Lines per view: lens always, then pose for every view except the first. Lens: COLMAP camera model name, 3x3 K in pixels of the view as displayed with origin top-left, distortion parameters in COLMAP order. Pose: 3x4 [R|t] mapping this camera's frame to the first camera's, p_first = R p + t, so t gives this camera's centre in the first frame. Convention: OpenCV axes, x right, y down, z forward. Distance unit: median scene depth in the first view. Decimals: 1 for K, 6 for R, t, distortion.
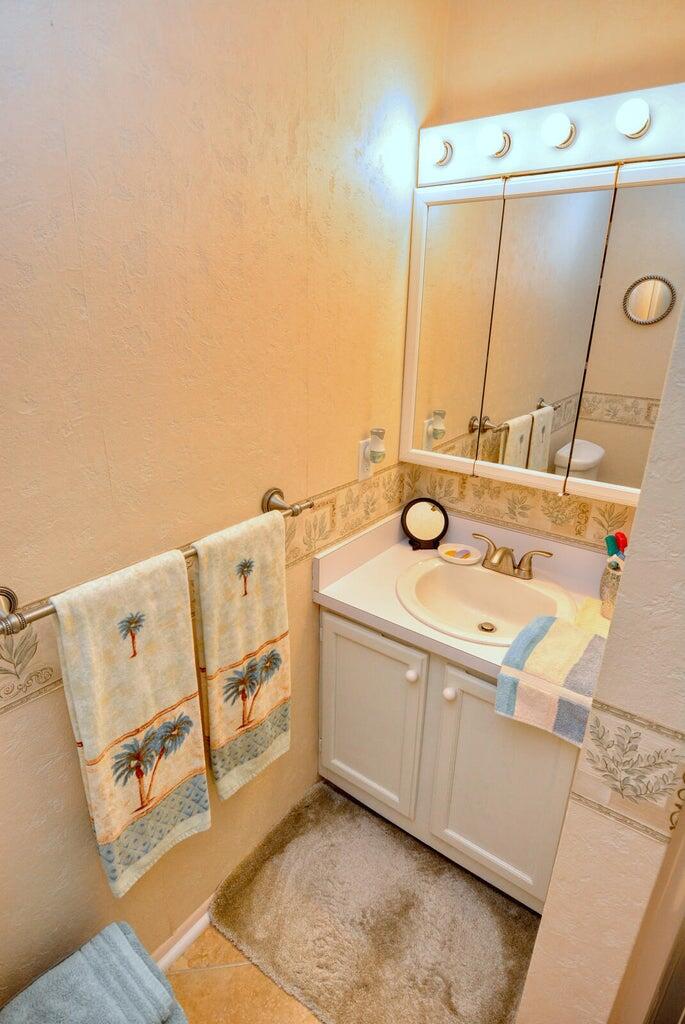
lens RADIAL K [[543.7, 0, 343.0], [0, 543.7, 503.7], [0, 0, 1]] dist [0.006915, -0.015585]
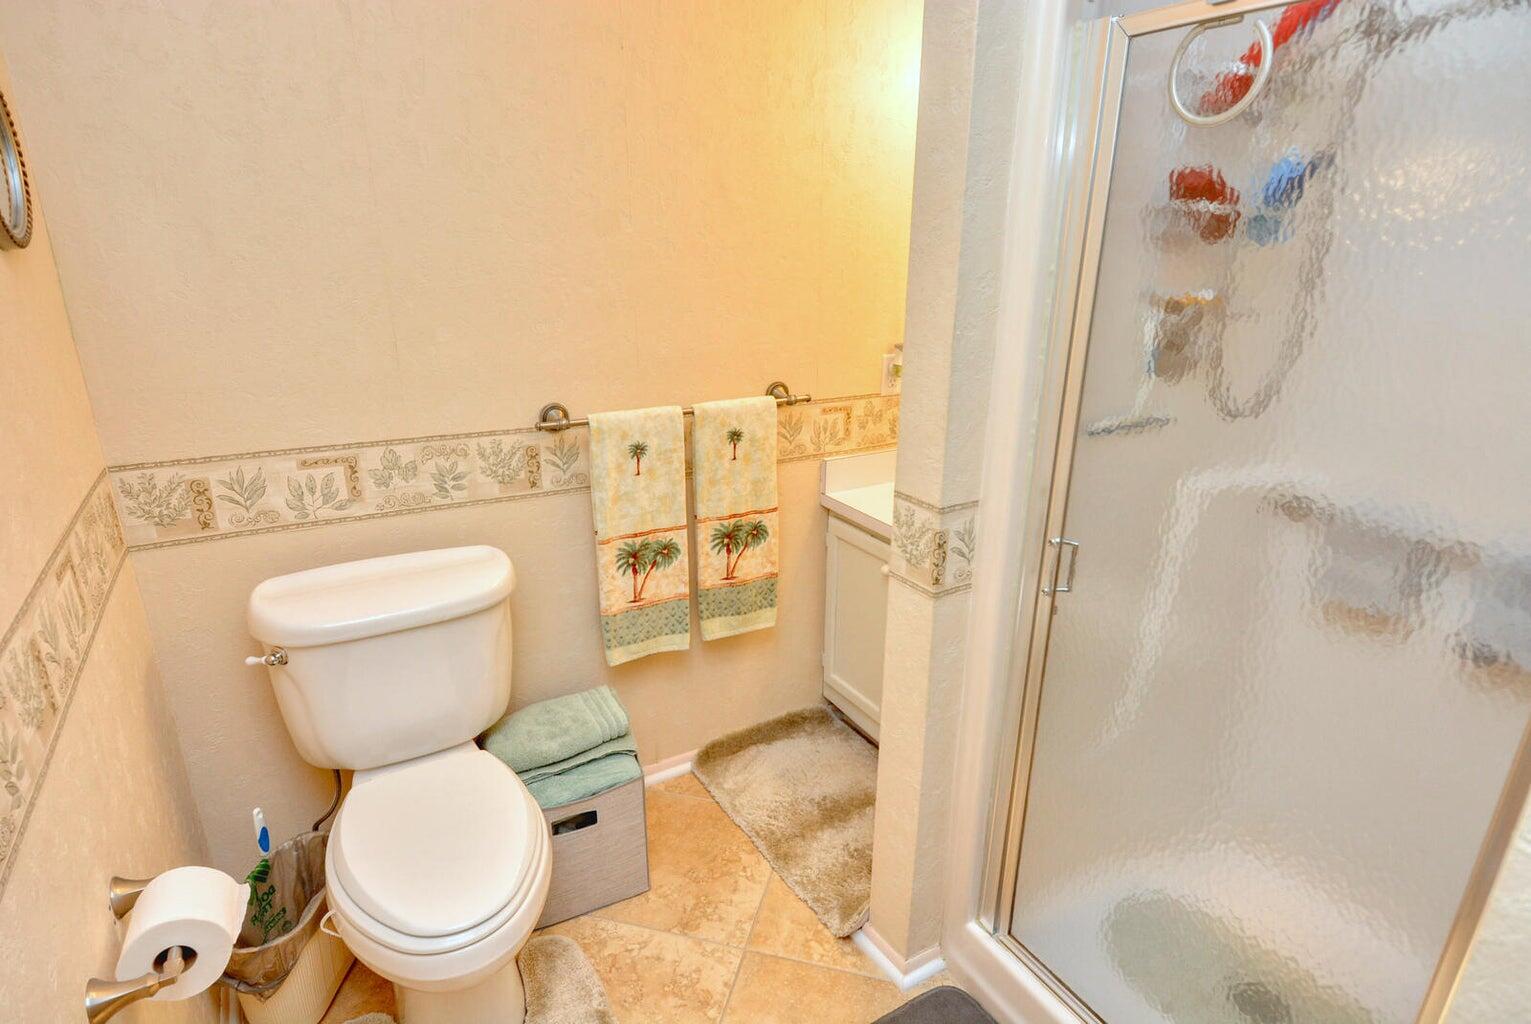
lens RADIAL K [[812.9, 0, 769.5], [0, 812.9, 514.2], [0, 0, 1]] dist [0.006915, -0.015585]
pose [[0.923766, 0.110624, -0.366631, 0.577575], [-0.118604, 0.992941, 0.000765, 0.280651], [0.364128, 0.042777, 0.930366, -0.663567]]
